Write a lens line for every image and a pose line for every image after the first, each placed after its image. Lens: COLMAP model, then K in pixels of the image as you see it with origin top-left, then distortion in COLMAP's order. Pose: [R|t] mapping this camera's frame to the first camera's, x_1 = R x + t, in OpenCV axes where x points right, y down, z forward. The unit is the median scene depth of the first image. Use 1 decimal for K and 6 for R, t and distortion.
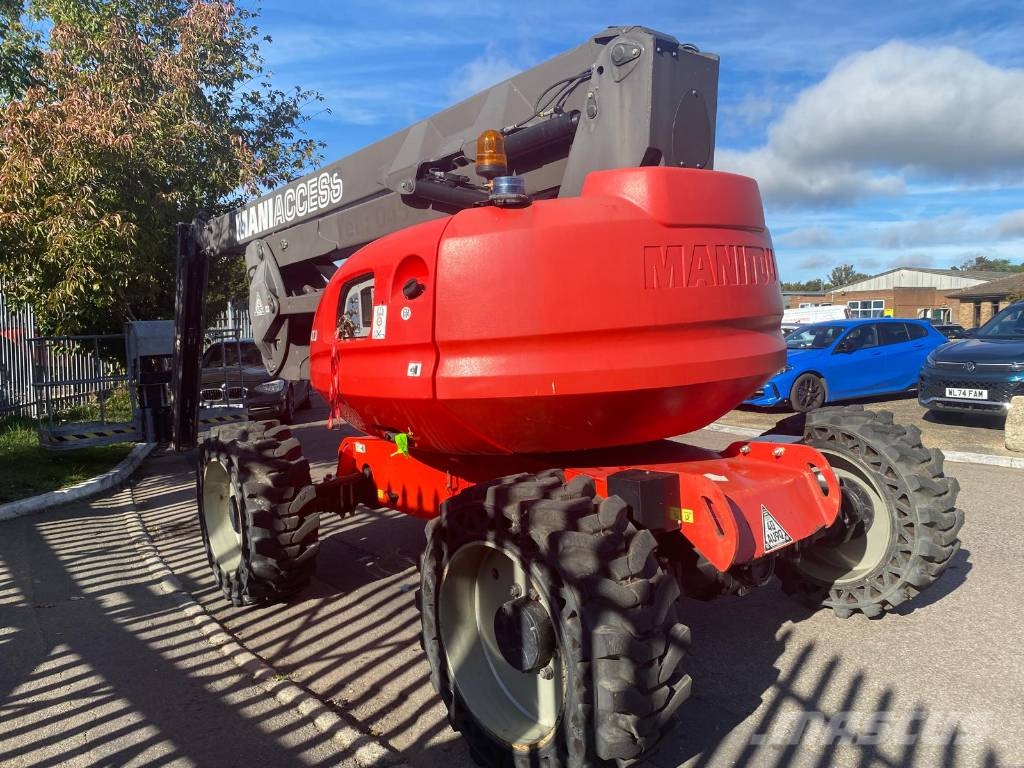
lens RADIAL K [[781.5, 0, 514.8], [0, 781.5, 384.9], [0, 0, 1]] dist [0.038756, -0.055227]
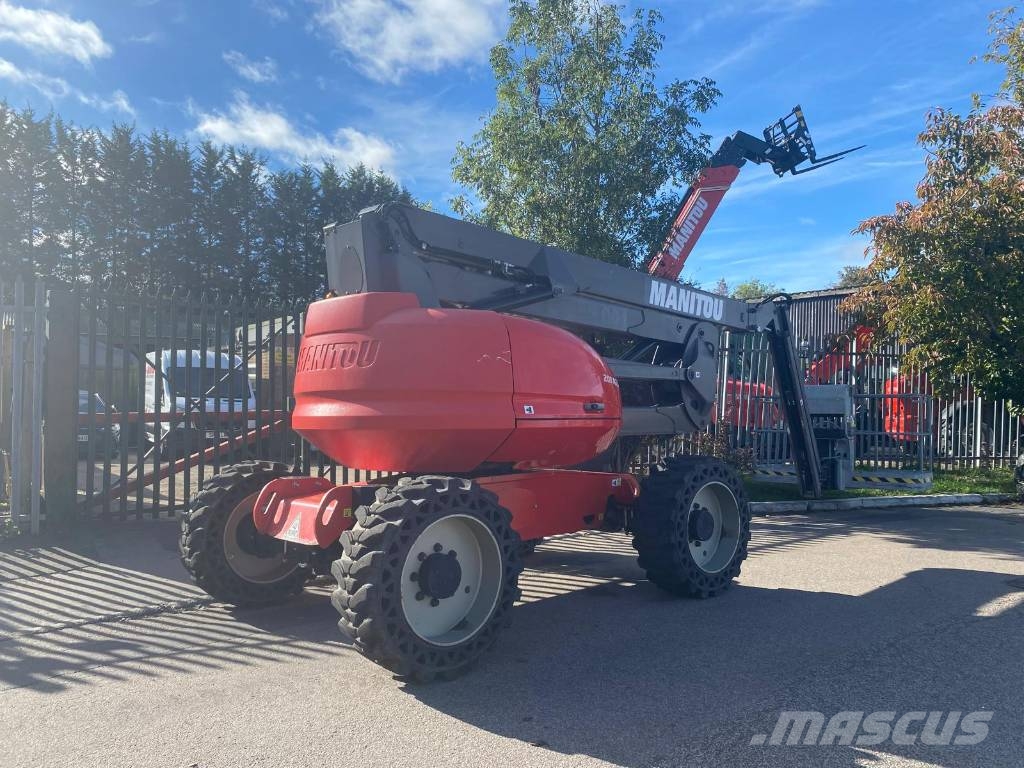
lens RADIAL K [[781.5, 0, 516.8], [0, 781.5, 382.5], [0, 0, 1]] dist [0.038756, -0.055227]
pose [[0.058961, 0.011733, -0.998191, 1.308264], [-0.085180, 0.996343, 0.006680, -0.102869], [0.994619, 0.084633, 0.059745, 0.914825]]
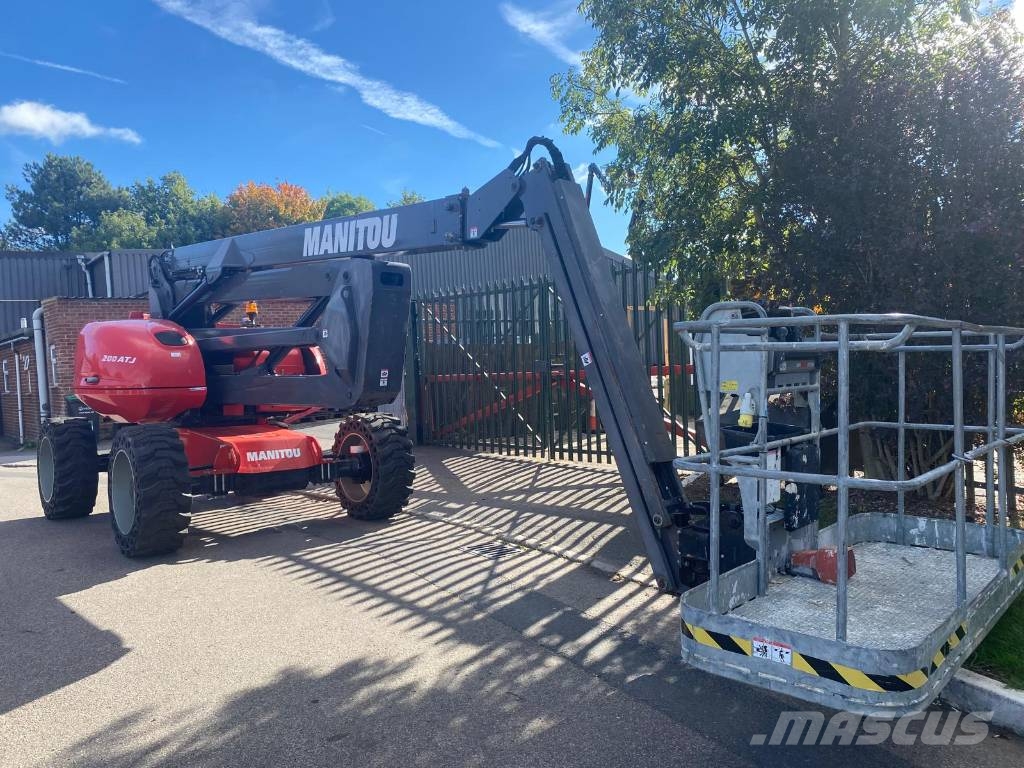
lens RADIAL K [[781.5, 0, 510.5], [0, 781.5, 377.9], [0, 0, 1]] dist [0.038756, -0.055227]
pose [[-0.996757, 0.067496, -0.043807, -0.575864], [0.062928, 0.993157, 0.098381, -0.176607], [0.050148, 0.095306, -0.994184, 2.711149]]
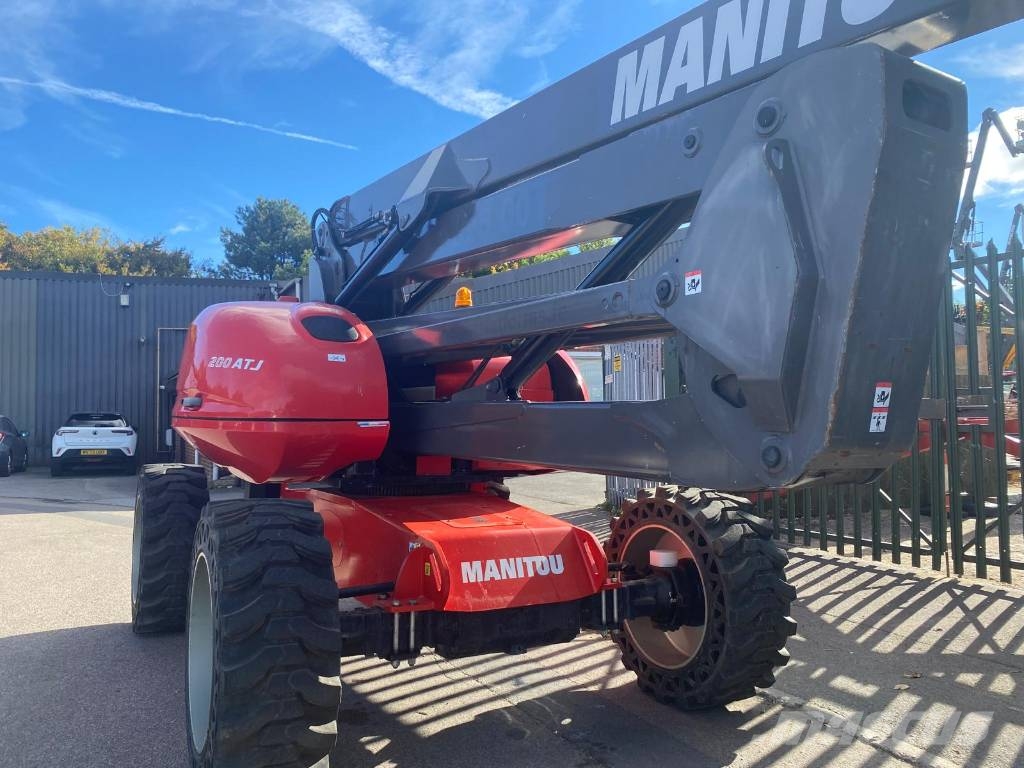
lens RADIAL K [[781.5, 0, 508.3], [0, 781.5, 372.9], [0, 0, 1]] dist [0.038756, -0.055227]
pose [[-0.983647, 0.043557, 0.174763, -0.300902], [0.047644, 0.998679, 0.019255, -0.101731], [-0.173694, 0.027267, -0.984422, 1.885064]]
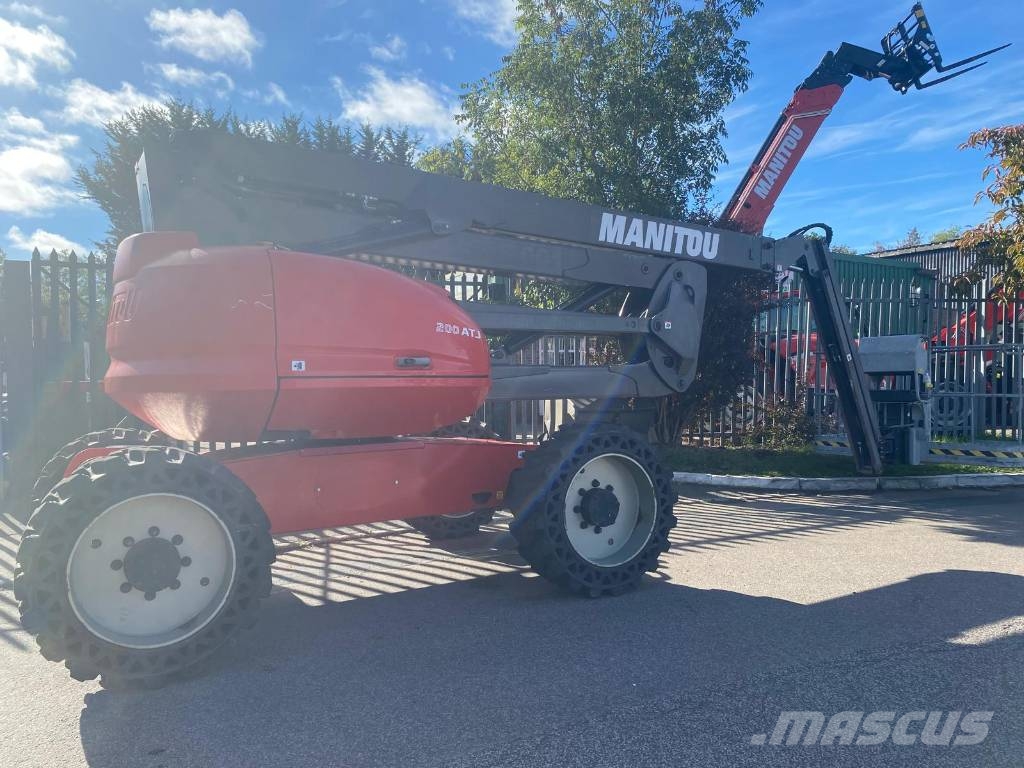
lens RADIAL K [[781.5, 0, 509.3], [0, 781.5, 383.9], [0, 0, 1]] dist [0.038756, -0.055227]
pose [[-0.174484, 0.052436, -0.983263, 1.075450], [-0.058754, 0.996247, 0.063555, -0.109043], [0.982906, 0.068860, -0.170748, 1.363393]]
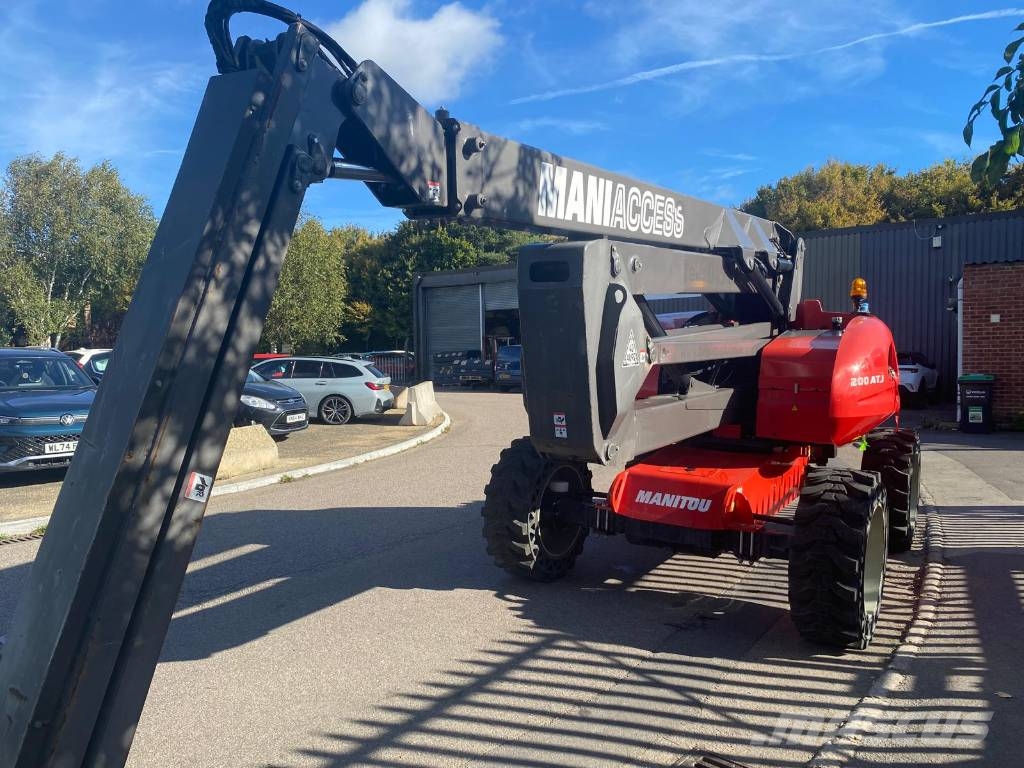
lens RADIAL K [[781.5, 0, 518.1], [0, 781.5, 377.6], [0, 0, 1]] dist [0.038756, -0.055227]
pose [[-0.311511, -0.014252, 0.950136, -1.191061], [0.086339, 0.995327, 0.043237, -0.153866], [-0.946312, 0.095502, -0.308825, 1.718150]]
